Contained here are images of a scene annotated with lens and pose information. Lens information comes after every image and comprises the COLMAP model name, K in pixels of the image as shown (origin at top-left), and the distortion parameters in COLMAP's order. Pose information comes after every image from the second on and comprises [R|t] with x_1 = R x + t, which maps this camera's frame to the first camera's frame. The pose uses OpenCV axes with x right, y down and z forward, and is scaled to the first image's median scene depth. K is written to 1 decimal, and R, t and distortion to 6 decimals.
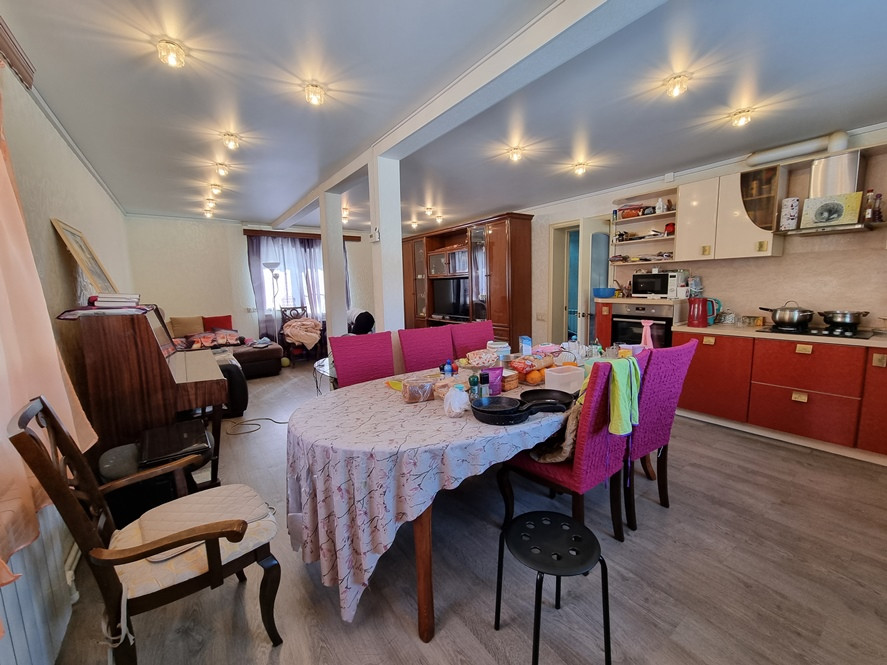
lens RADIAL K [[361.9, 0, 446.5], [0, 361.9, 330.5], [0, 0, 1]] dist [-0.000585, -0.000948]
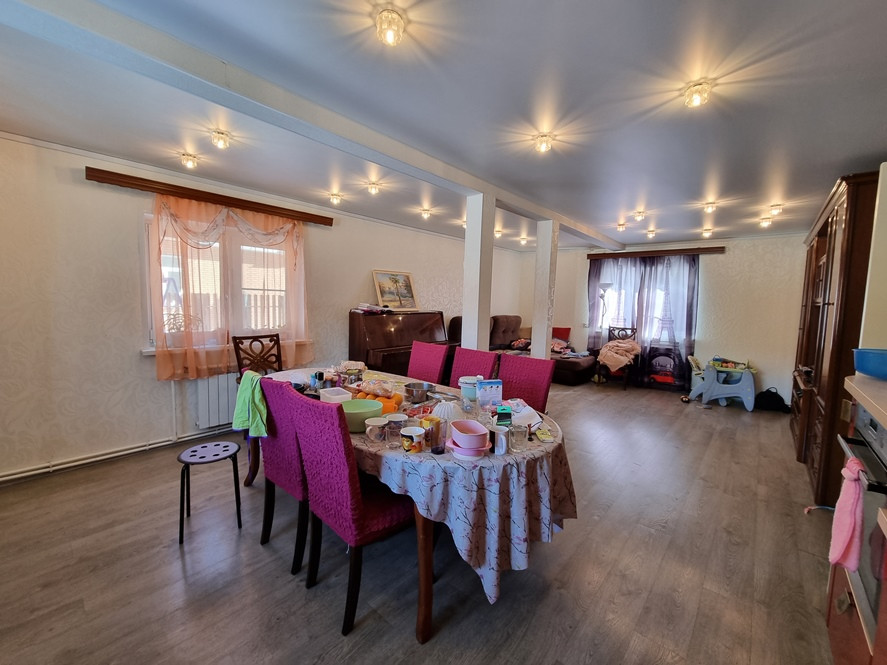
lens RADIAL K [[361.9, 0, 438.7], [0, 361.9, 330.9], [0, 0, 1]] dist [-0.000585, -0.000948]
pose [[0.210481, 0.119672, -0.970246, 0.435588], [-0.154722, 0.984048, 0.087810, -0.065370], [0.965277, 0.131636, 0.225639, 0.300920]]
